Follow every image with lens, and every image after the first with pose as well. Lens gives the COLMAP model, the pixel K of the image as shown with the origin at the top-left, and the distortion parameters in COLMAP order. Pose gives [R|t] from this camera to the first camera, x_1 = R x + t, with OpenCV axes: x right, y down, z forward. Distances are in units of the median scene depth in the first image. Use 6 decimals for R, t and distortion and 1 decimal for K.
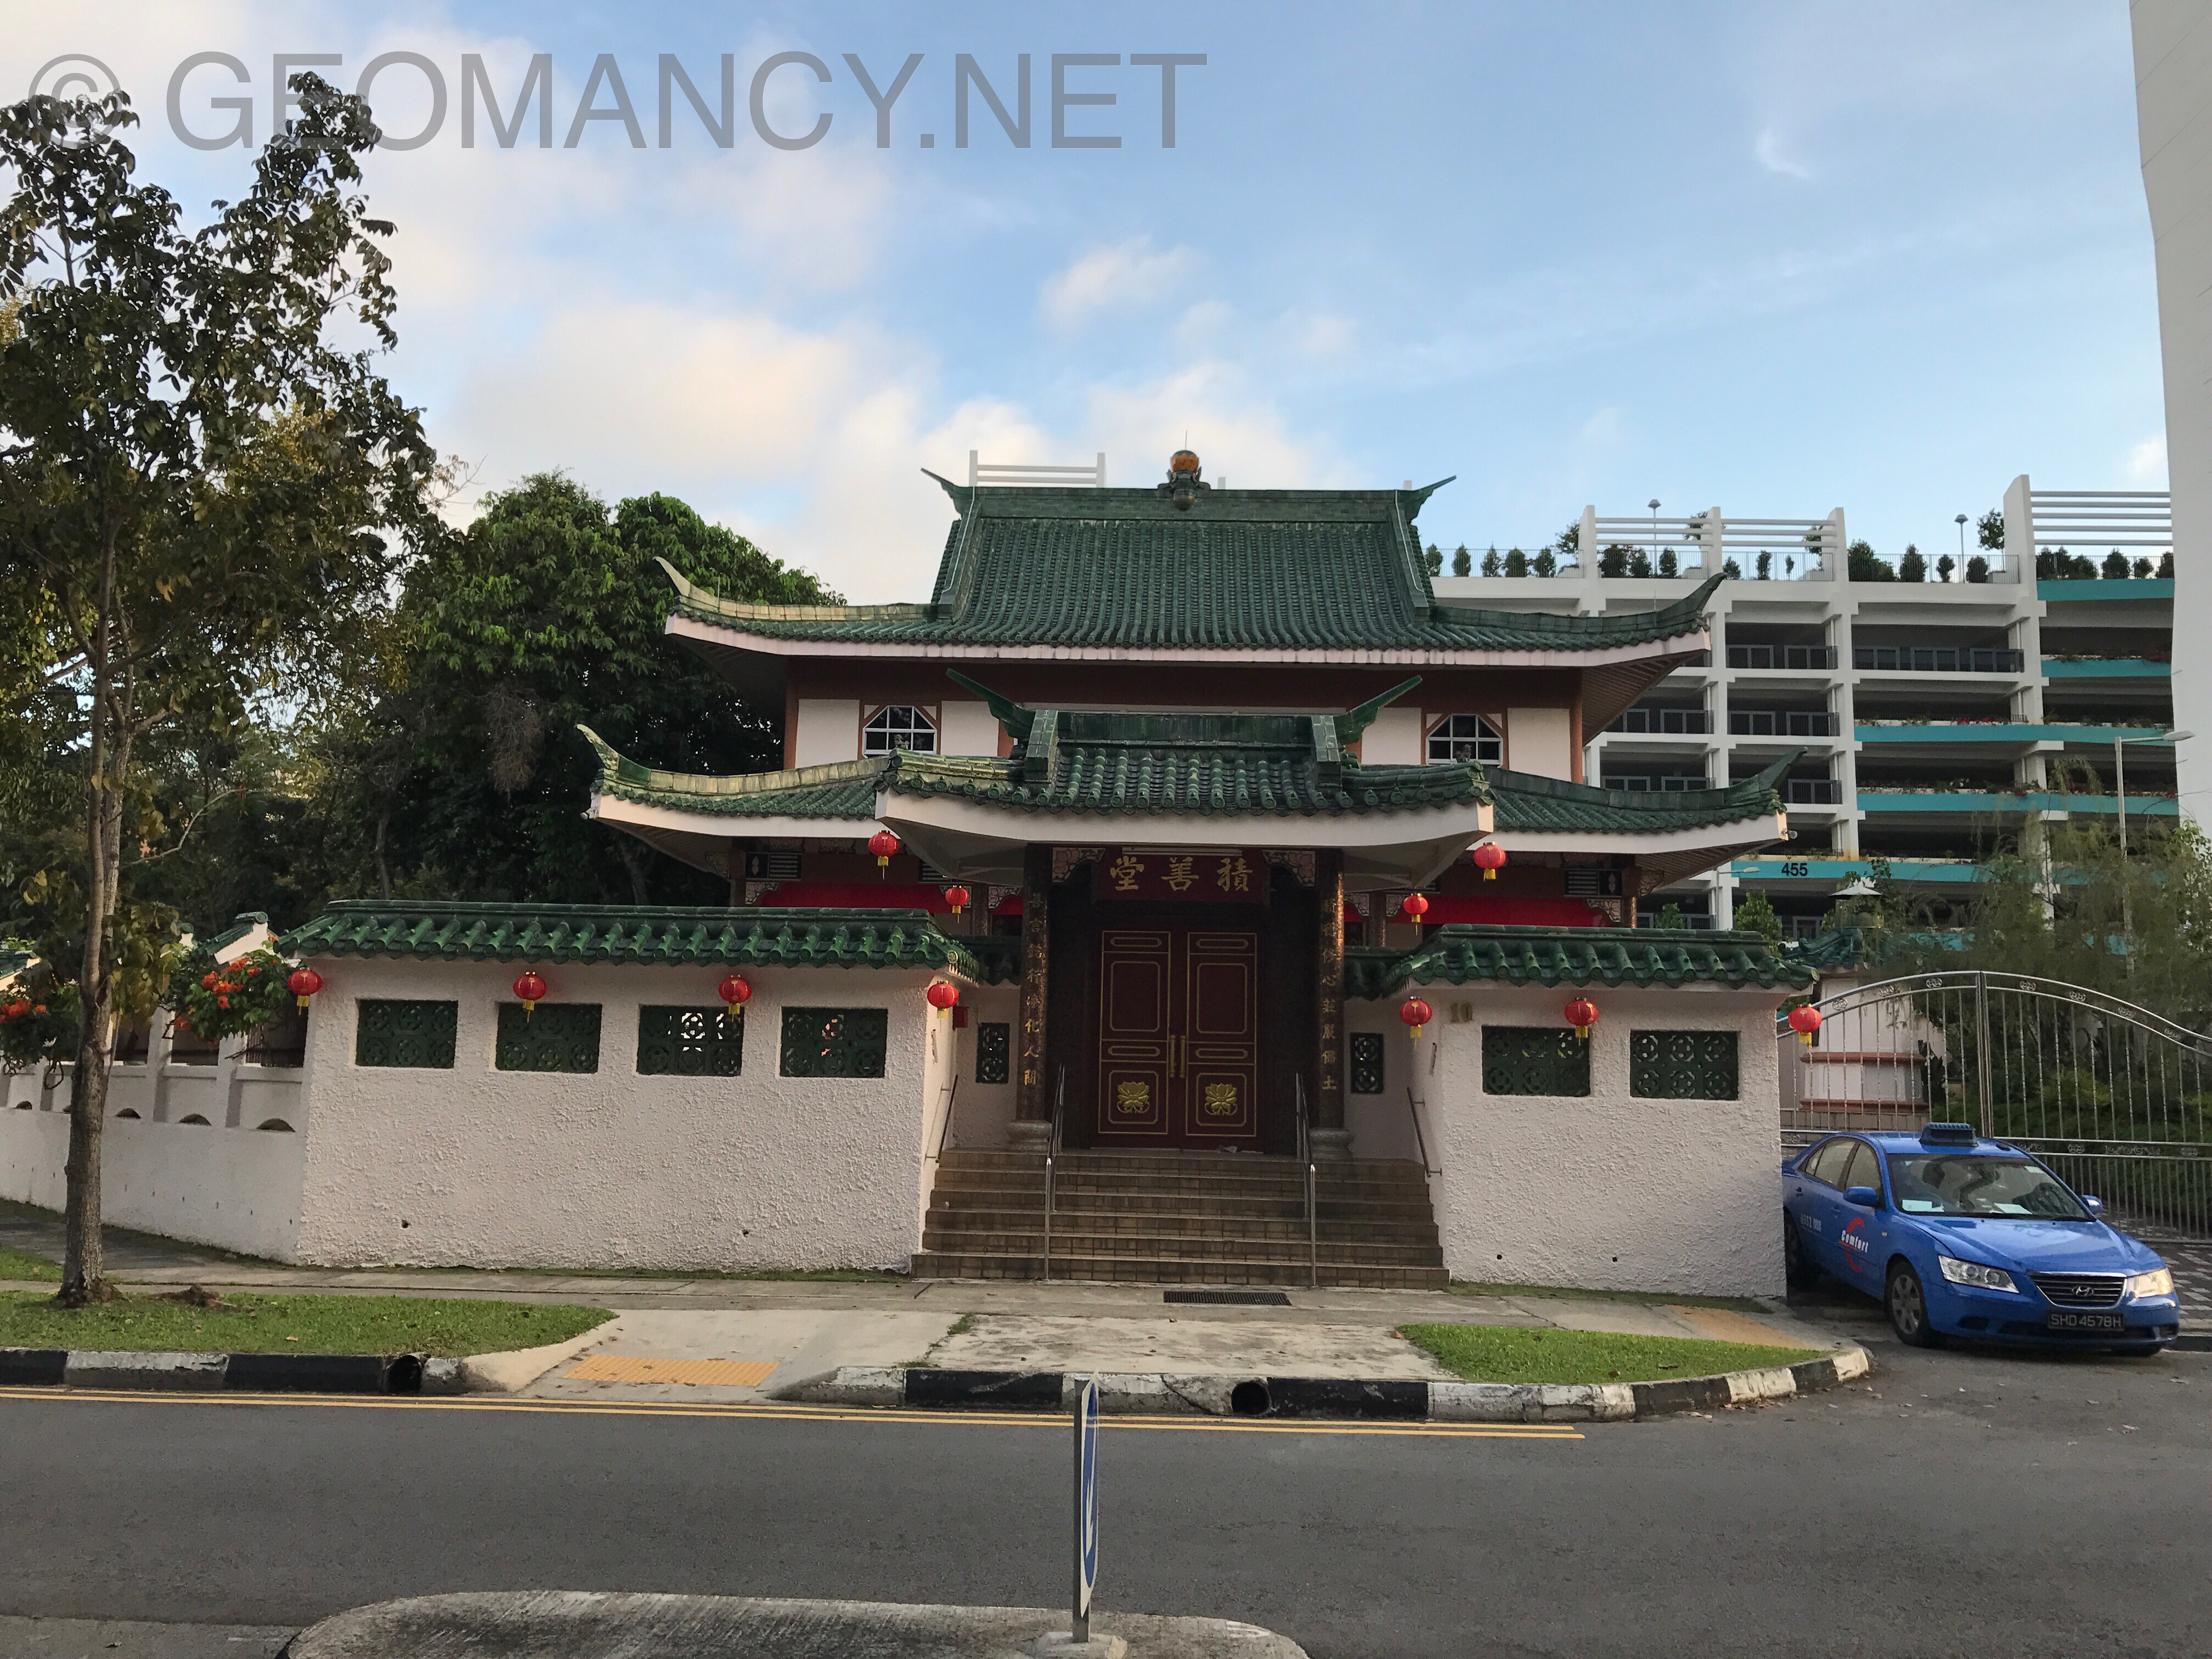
lens RADIAL K [[1818.1, 0, 1096.0], [0, 1818.1, 823.1], [0, 0, 1]] dist [0.010974, -0.002560]
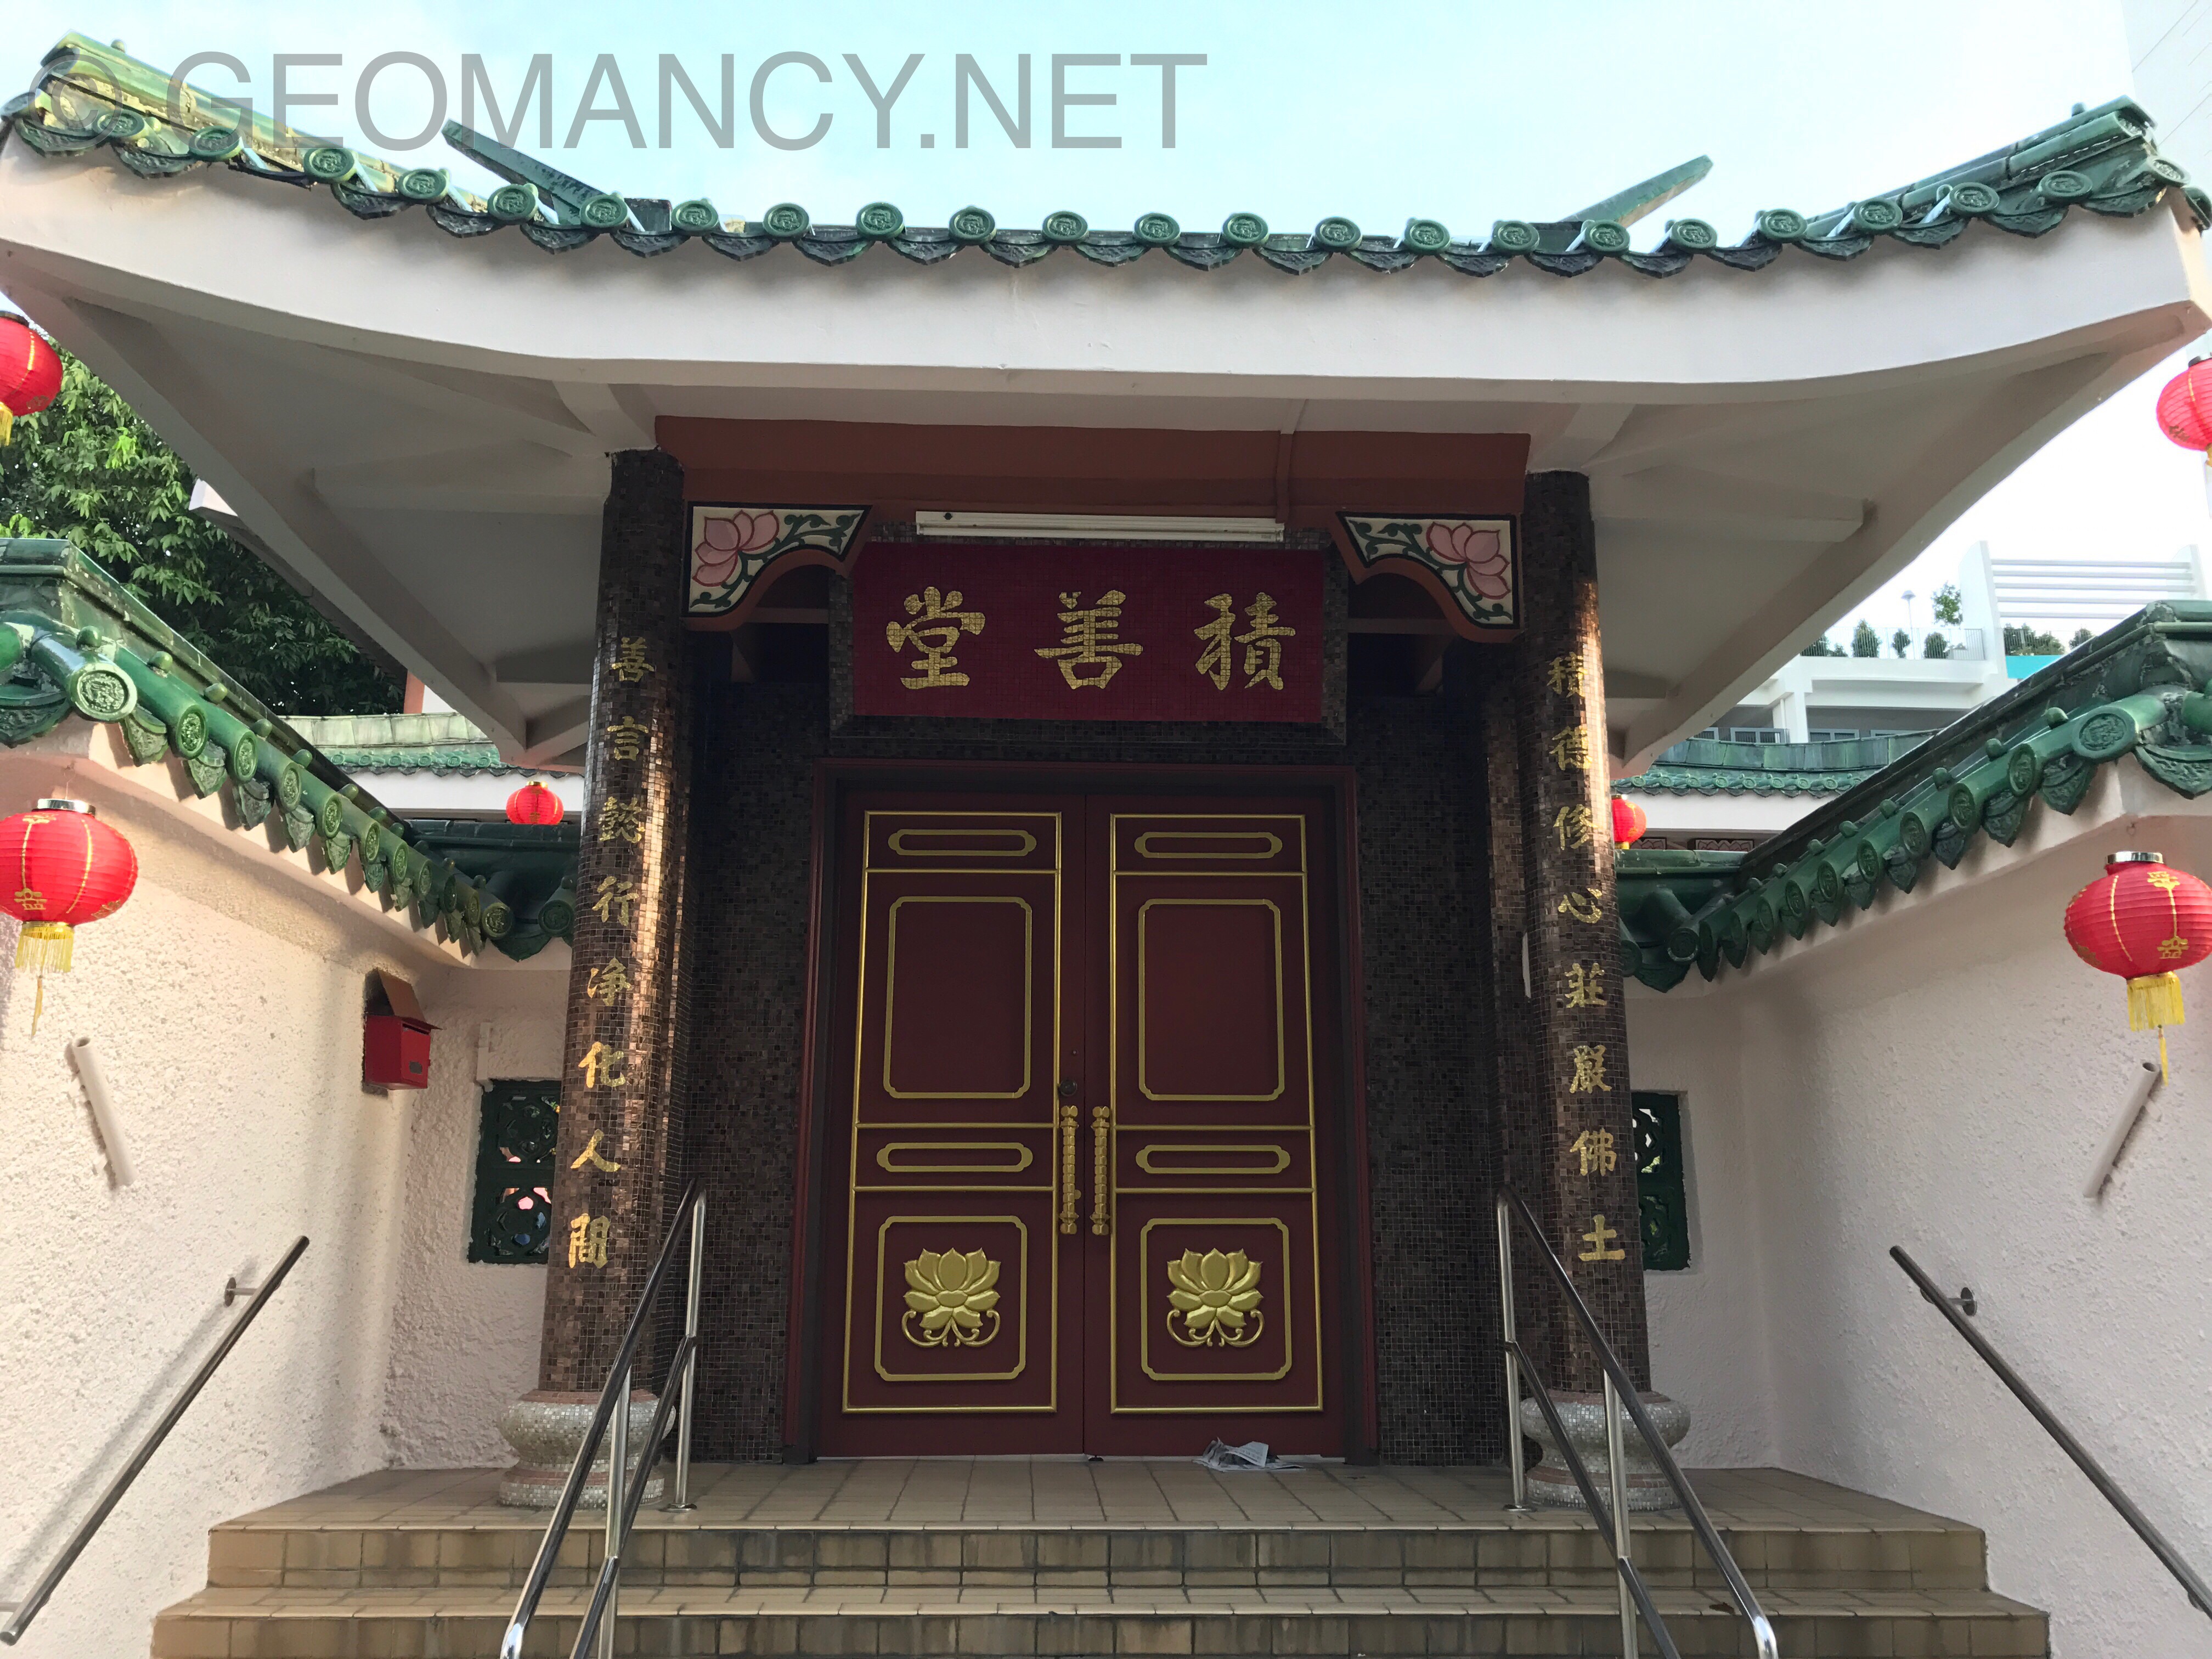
lens RADIAL K [[1818.1, 0, 1130.1], [0, 1818.1, 830.9], [0, 0, 1]] dist [0.010974, -0.002560]
pose [[0.994933, 0.002360, 0.100517, 0.019300], [0.006321, 0.996279, -0.085953, 0.094505], [-0.100346, 0.086153, 0.991216, 0.658967]]
